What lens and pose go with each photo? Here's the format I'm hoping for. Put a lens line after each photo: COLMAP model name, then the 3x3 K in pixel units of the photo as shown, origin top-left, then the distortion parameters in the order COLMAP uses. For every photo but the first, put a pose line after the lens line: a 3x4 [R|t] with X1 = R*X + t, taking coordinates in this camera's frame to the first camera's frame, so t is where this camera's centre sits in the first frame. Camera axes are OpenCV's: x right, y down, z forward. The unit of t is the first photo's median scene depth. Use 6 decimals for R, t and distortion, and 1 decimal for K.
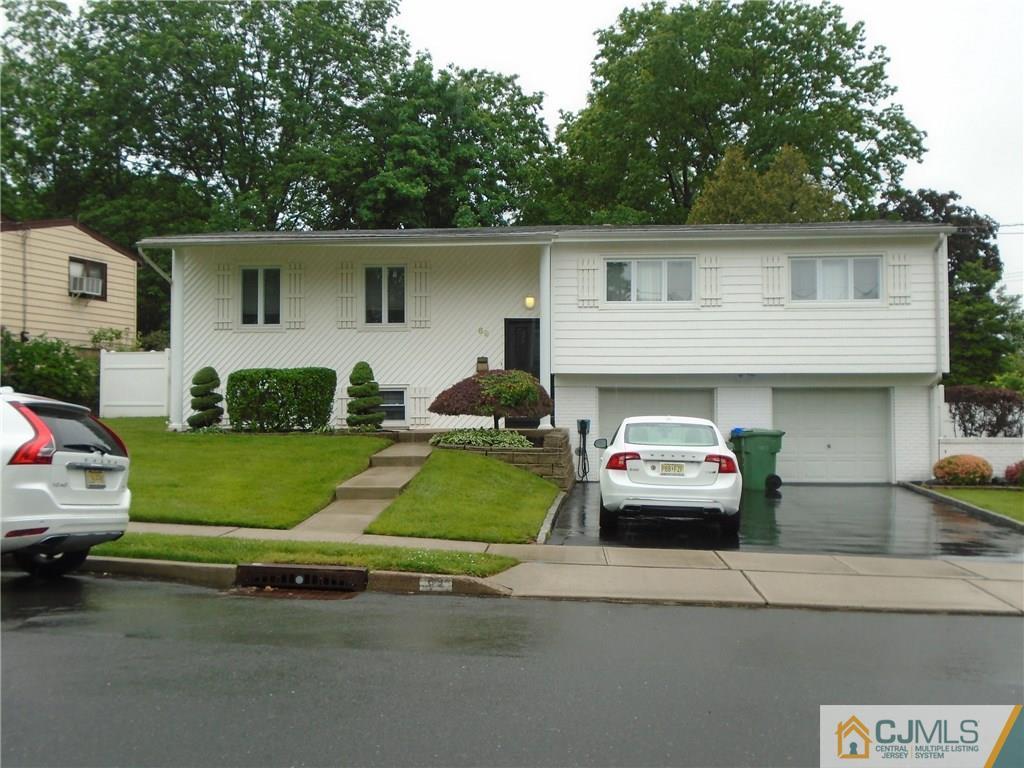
lens RADIAL K [[1073.9, 0, 512.0], [0, 1073.9, 384.0], [0, 0, 1]] dist [-0.009520, 0.043820]
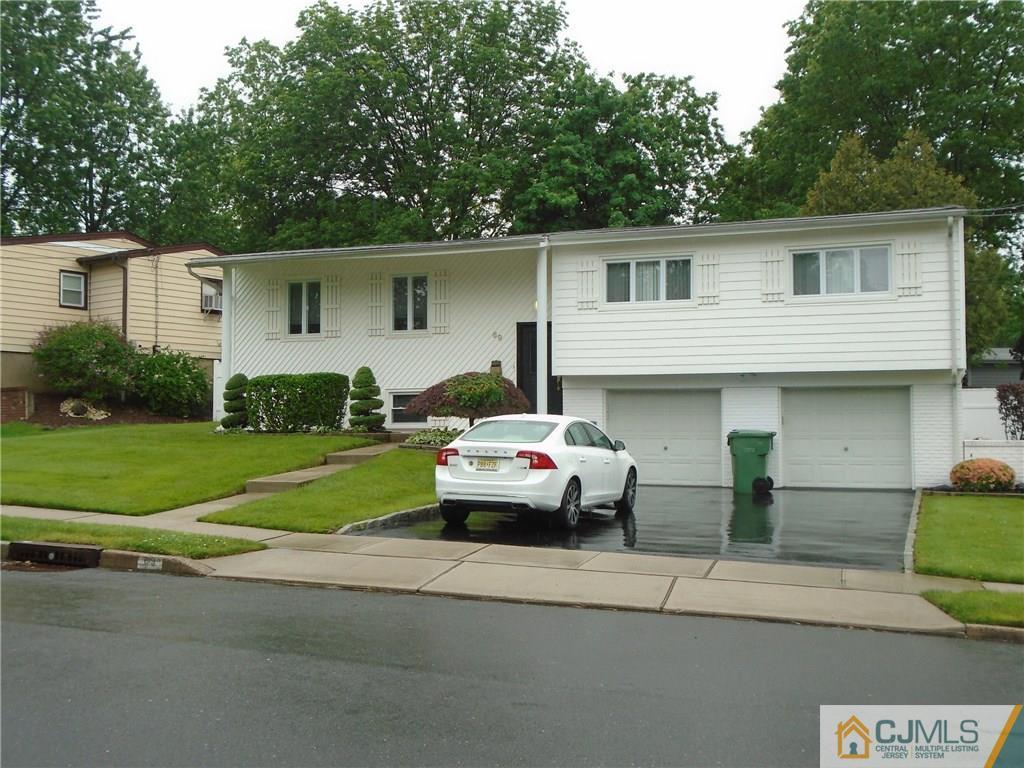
lens RADIAL K [[1075.8, 0, 512.0], [0, 1075.8, 384.0], [0, 0, 1]] dist [0.004015, 0.023900]
pose [[0.966114, -0.011093, -0.257878, 0.252459], [0.008874, 0.999913, -0.009770, 0.007468], [0.257964, 0.007151, 0.966128, 0.012120]]
